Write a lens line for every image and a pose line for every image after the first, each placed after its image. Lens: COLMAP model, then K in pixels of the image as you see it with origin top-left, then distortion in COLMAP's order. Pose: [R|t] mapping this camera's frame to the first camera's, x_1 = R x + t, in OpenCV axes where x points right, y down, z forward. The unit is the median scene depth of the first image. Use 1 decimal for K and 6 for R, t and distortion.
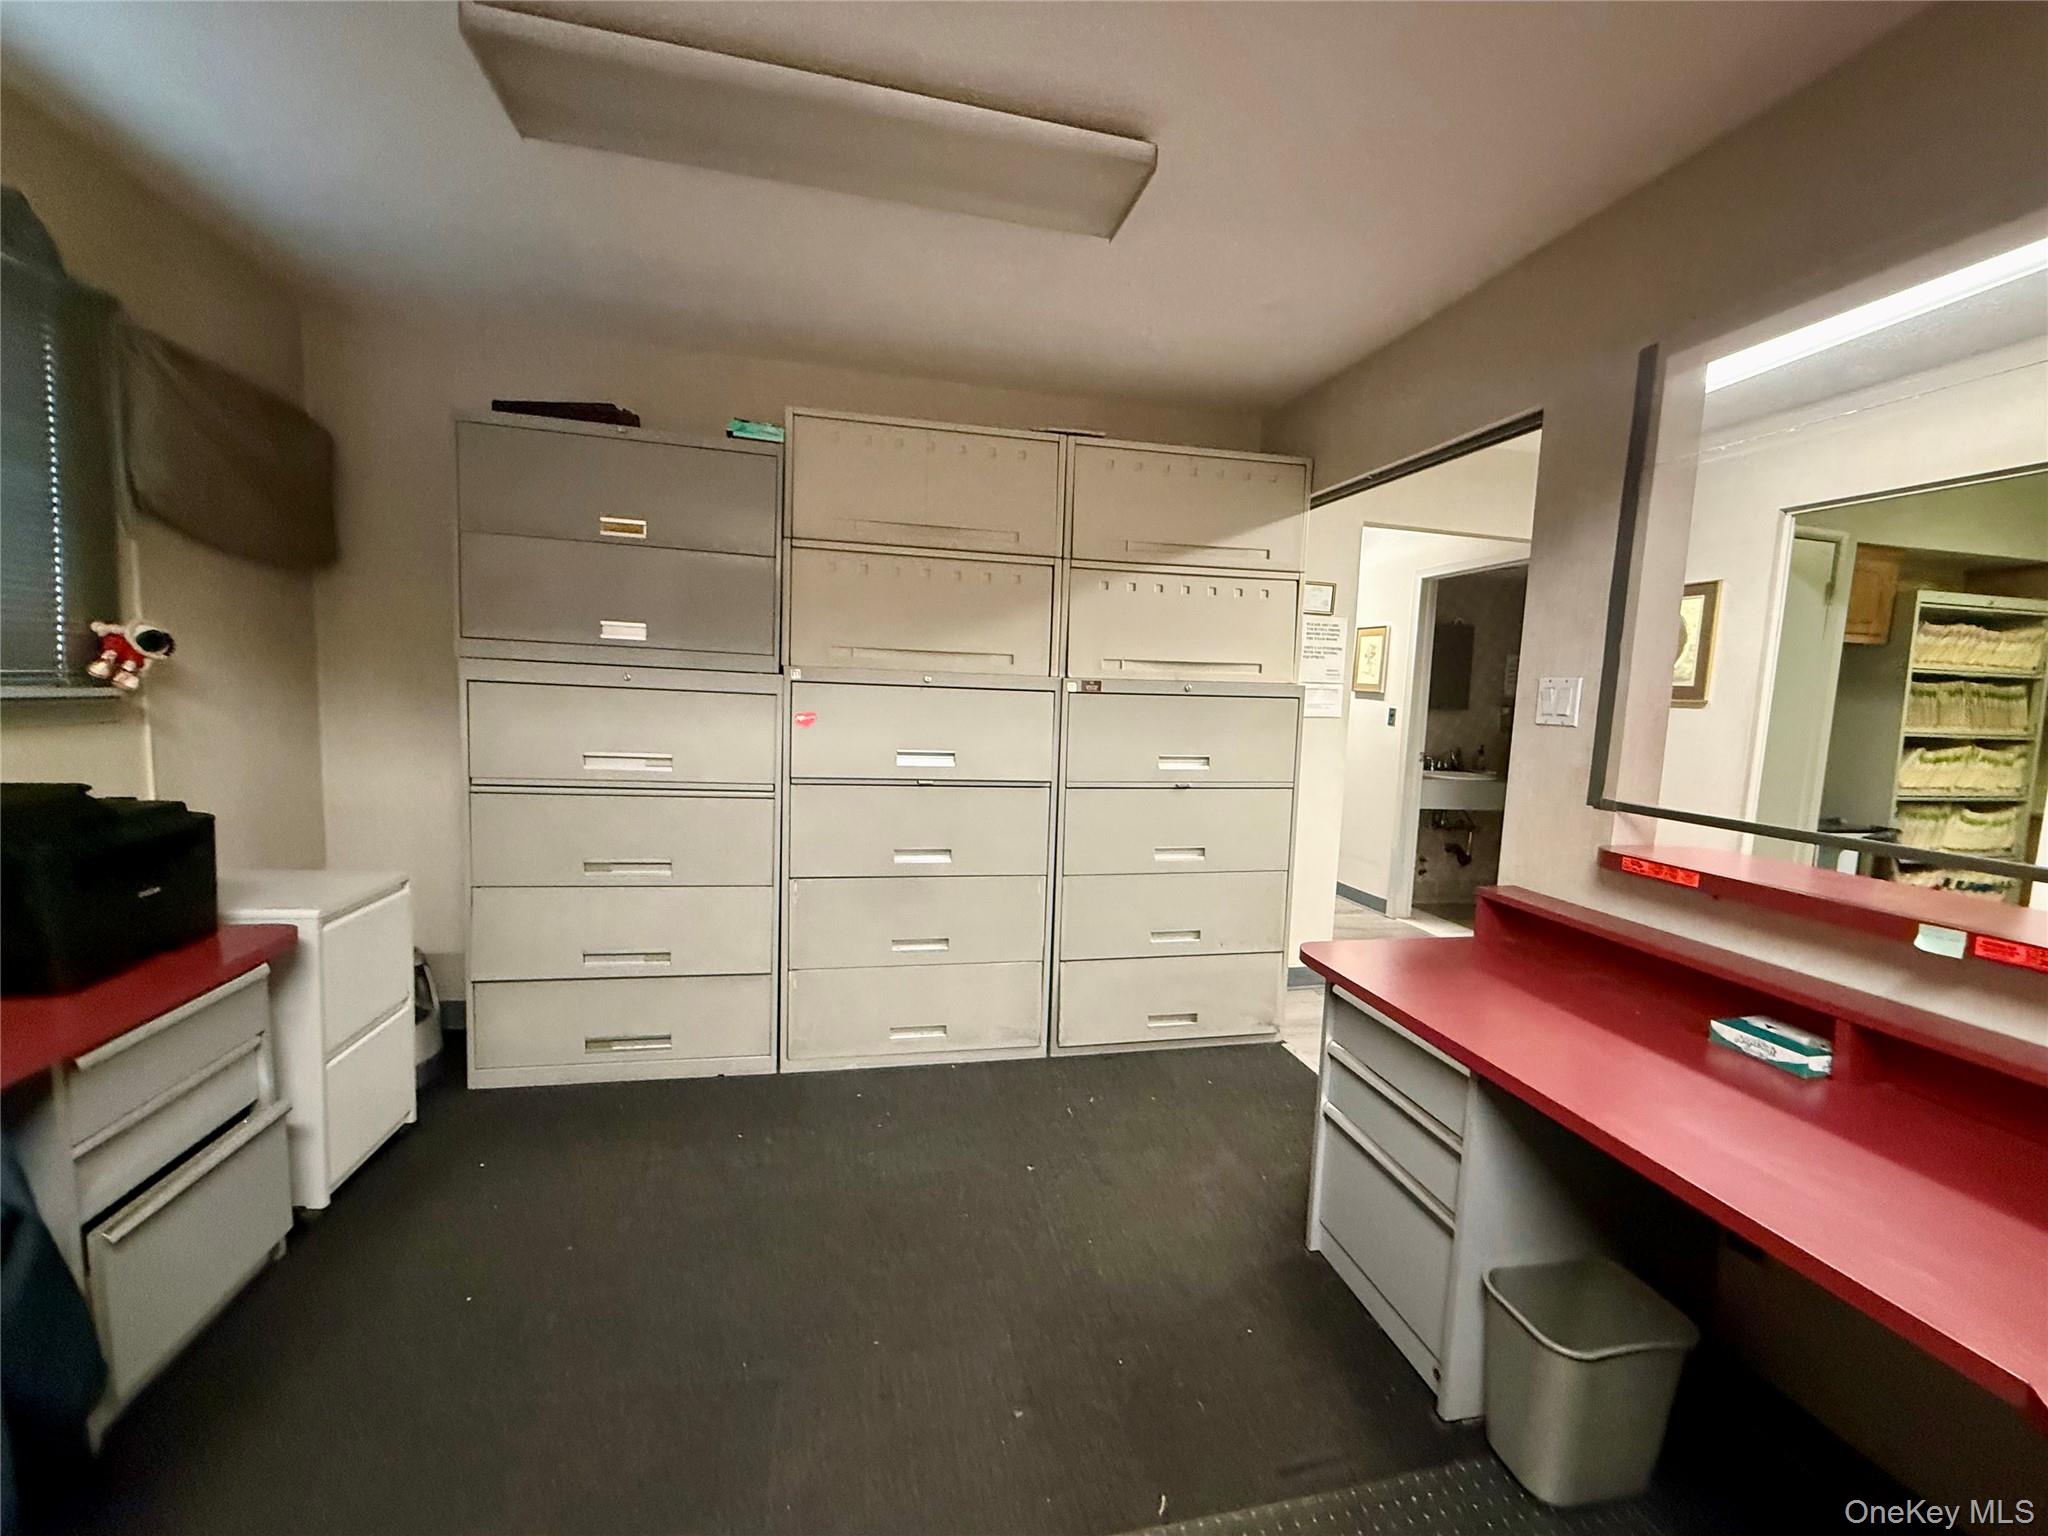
lens RADIAL K [[830.3, 0, 1033.0], [0, 830.3, 769.7], [0, 0, 1]] dist [-0.003674, -0.000414]
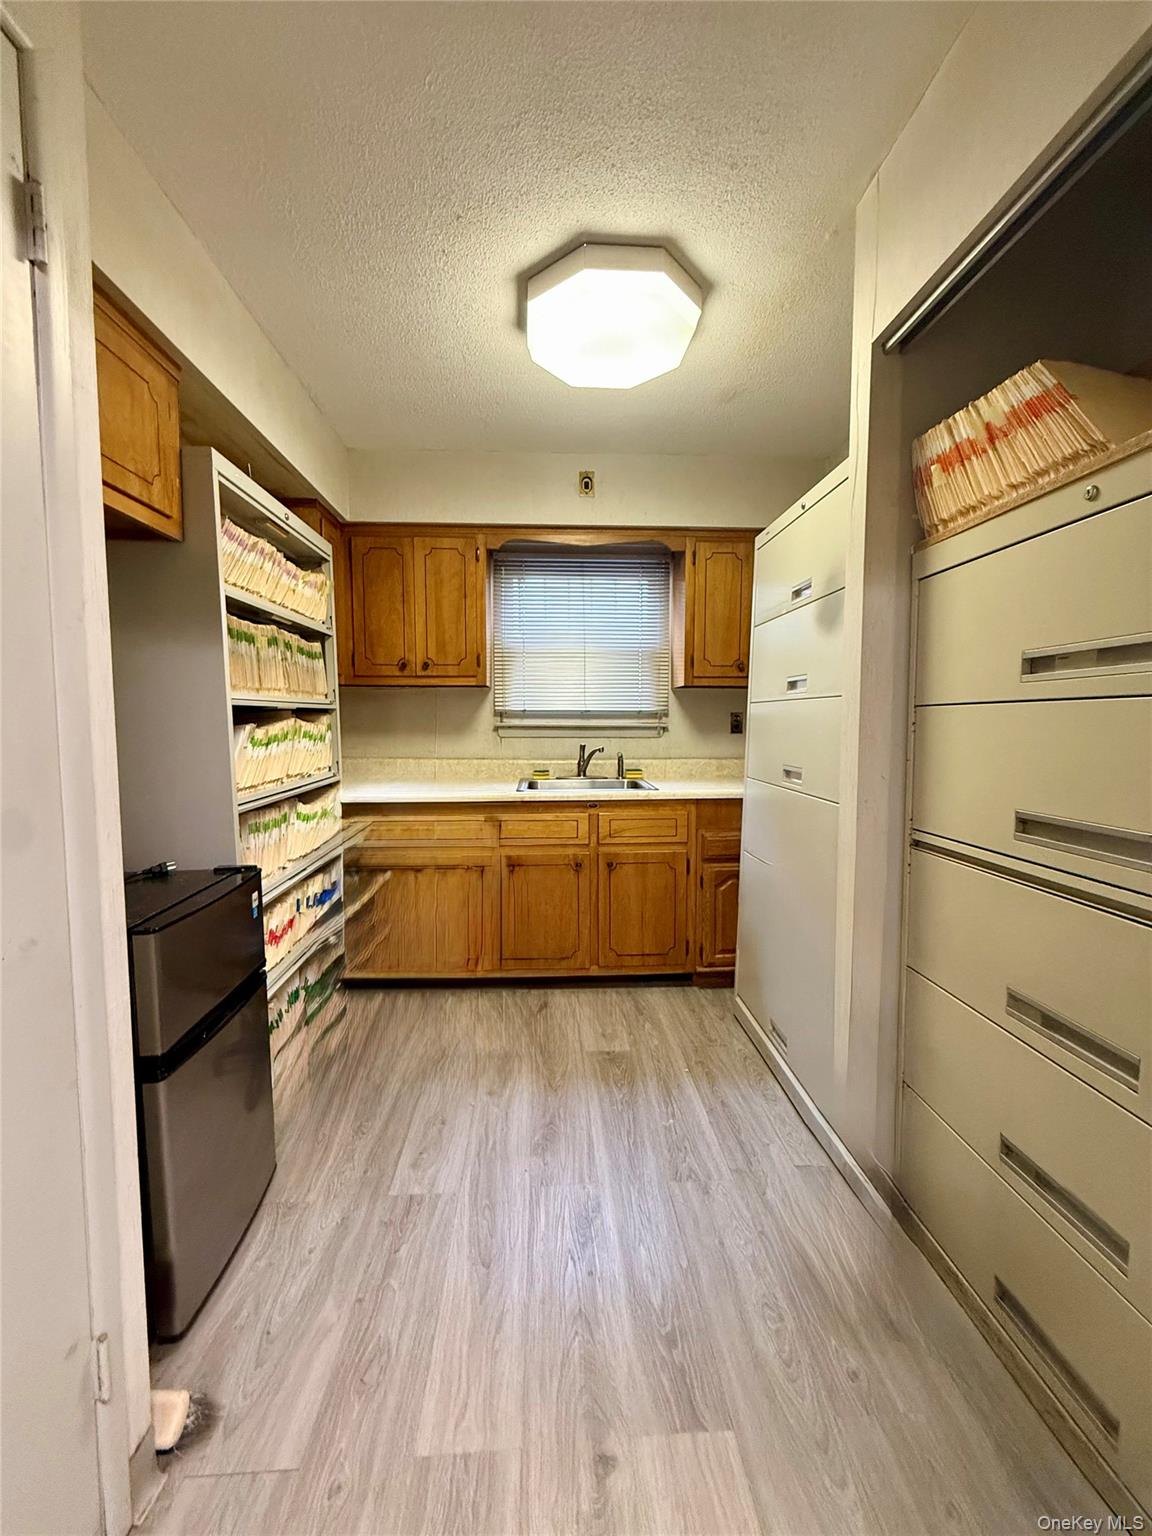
lens RADIAL K [[622.7, 0, 580.1], [0, 622.7, 766.0], [0, 0, 1]] dist [-0.003674, -0.000414]
pose [[0.156110, -0.115932, 0.980913, 0.636230], [0.102937, 0.989590, 0.100575, -0.015797], [-0.982361, 0.085271, 0.166418, 0.669378]]
